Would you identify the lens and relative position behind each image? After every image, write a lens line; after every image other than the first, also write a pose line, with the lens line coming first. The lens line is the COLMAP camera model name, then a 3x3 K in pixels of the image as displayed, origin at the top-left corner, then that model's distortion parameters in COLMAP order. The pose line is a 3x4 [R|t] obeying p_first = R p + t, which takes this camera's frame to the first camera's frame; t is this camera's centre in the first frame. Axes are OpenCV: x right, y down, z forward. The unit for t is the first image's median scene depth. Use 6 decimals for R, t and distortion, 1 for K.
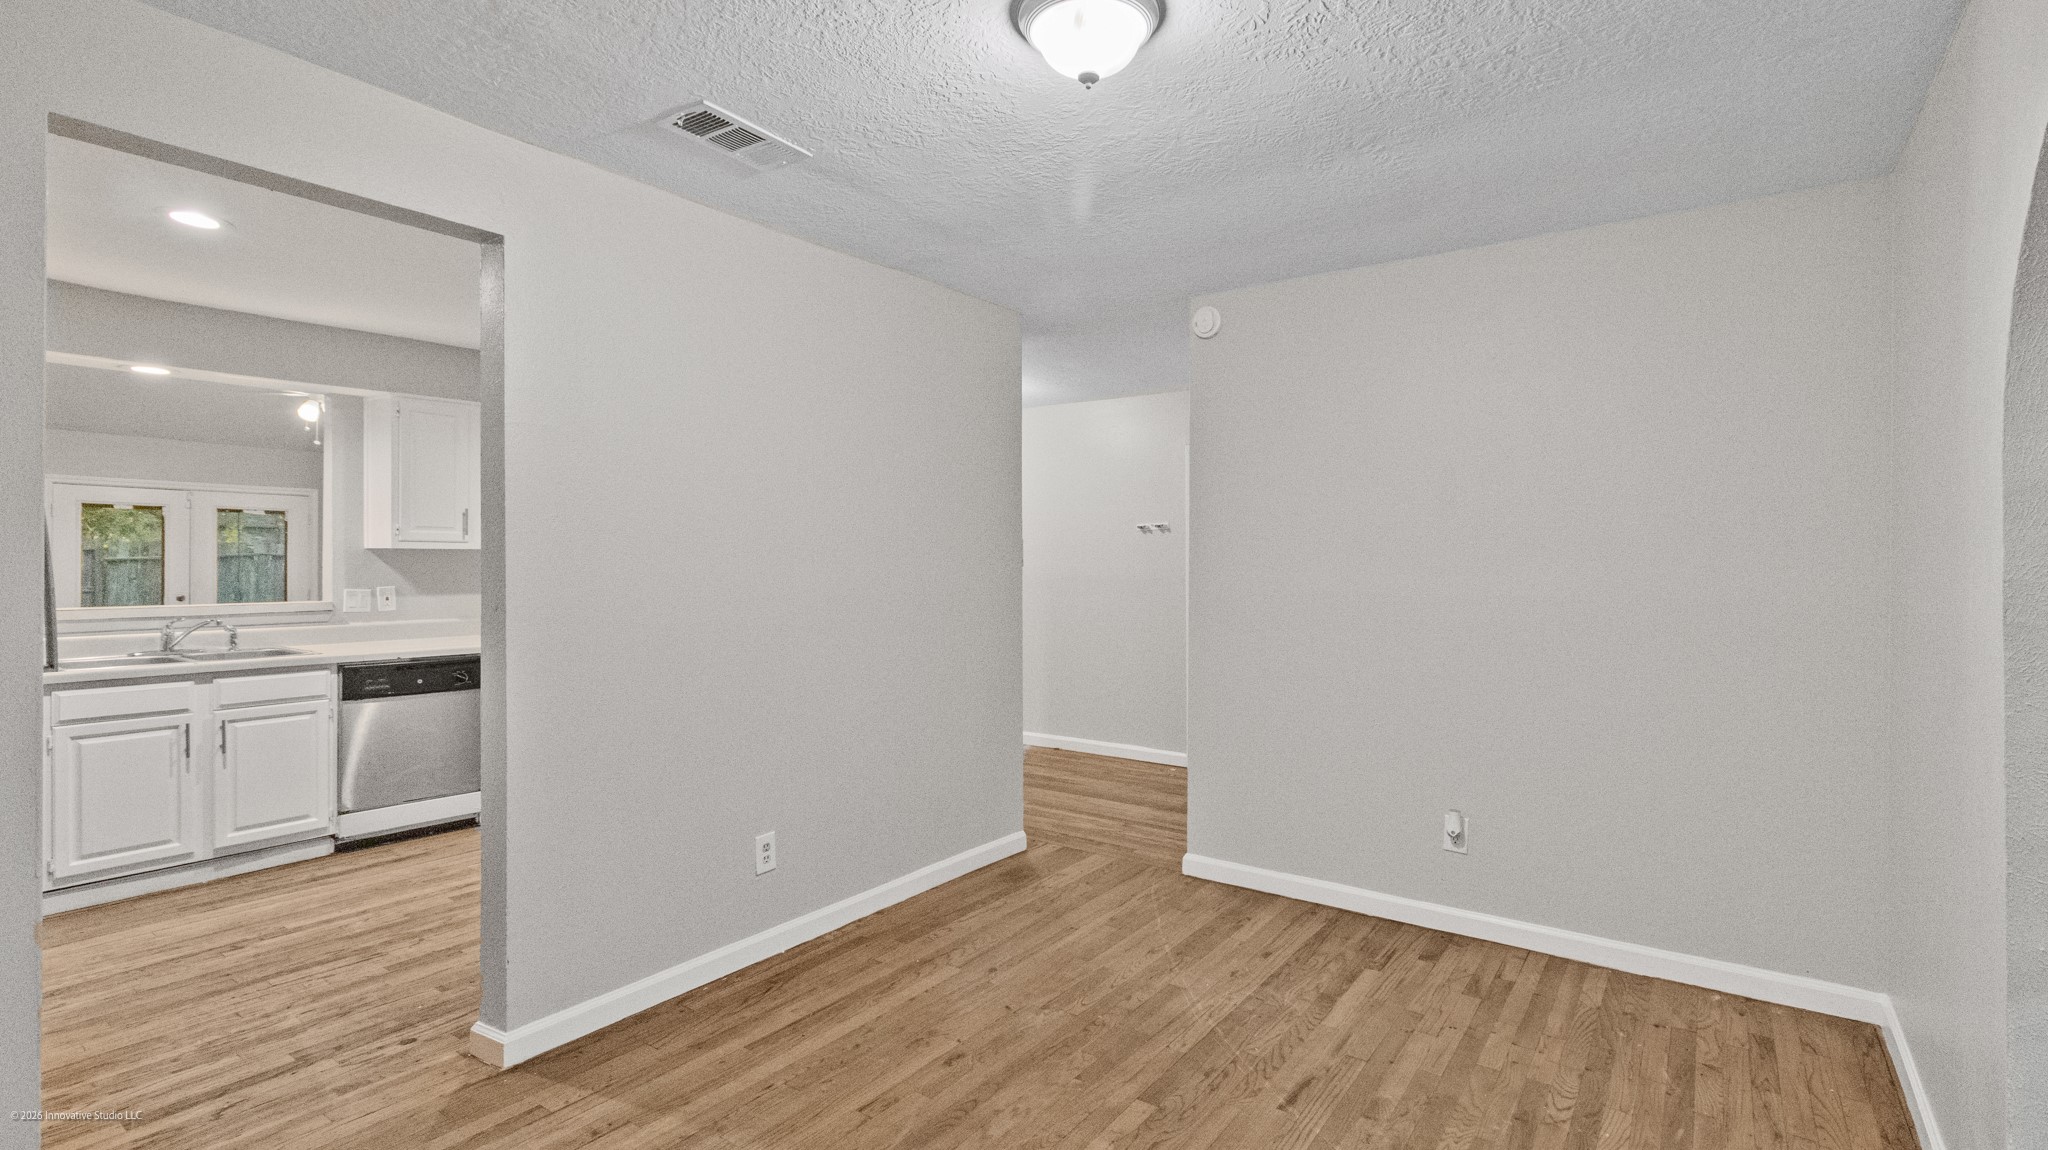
lens RADIAL K [[960.6, 0, 1025.6], [0, 960.6, 568.2], [0, 0, 1]] dist [-0.002641, 0.000124]
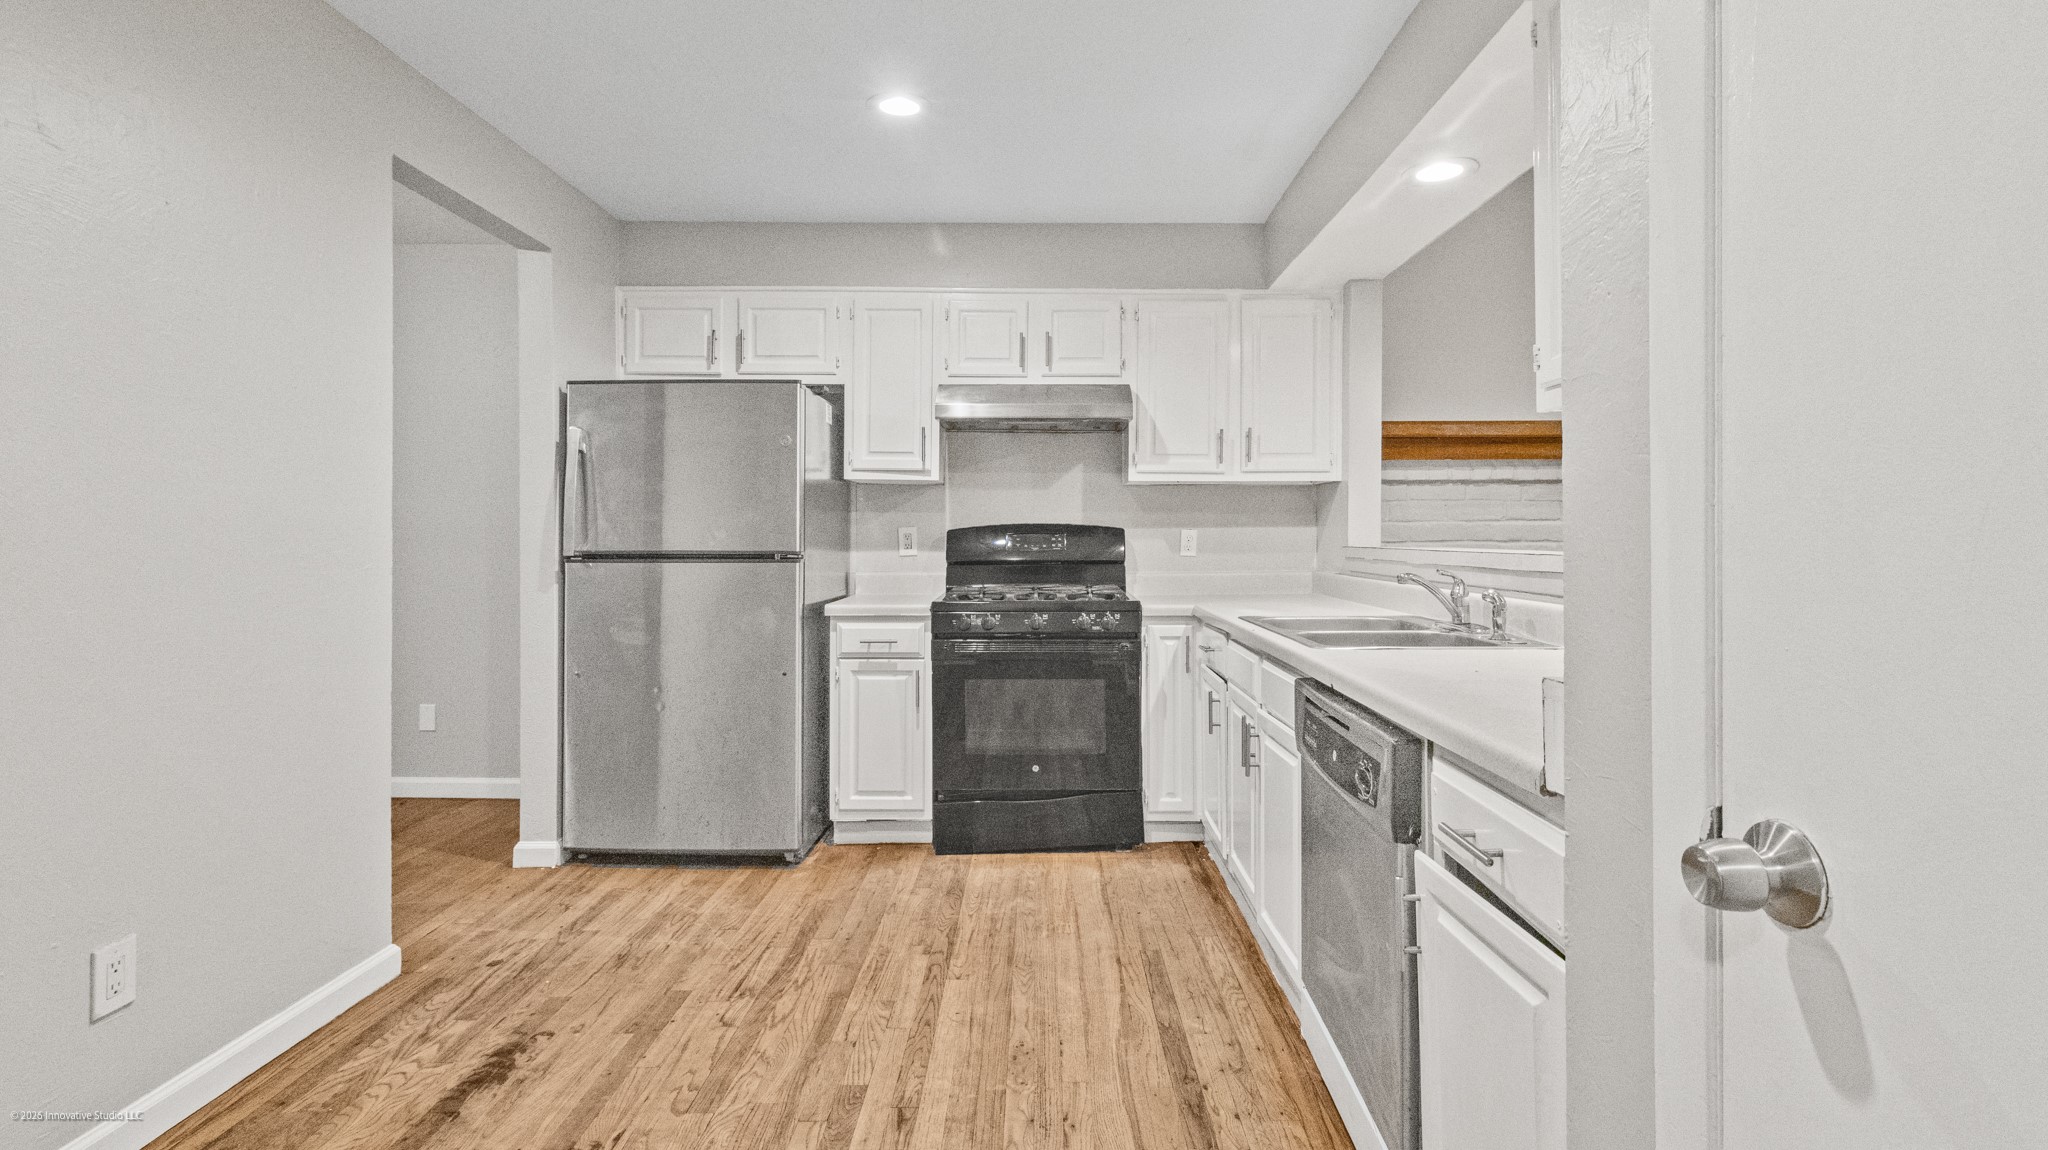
lens RADIAL K [[960.6, 0, 1030.8], [0, 960.6, 557.3], [0, 0, 1]] dist [-0.002641, 0.000124]
pose [[-0.813930, 0.006719, -0.580924, -0.458181], [-0.008804, 0.999676, 0.023898, 0.046545], [0.580896, 0.024565, -0.813607, 1.836610]]
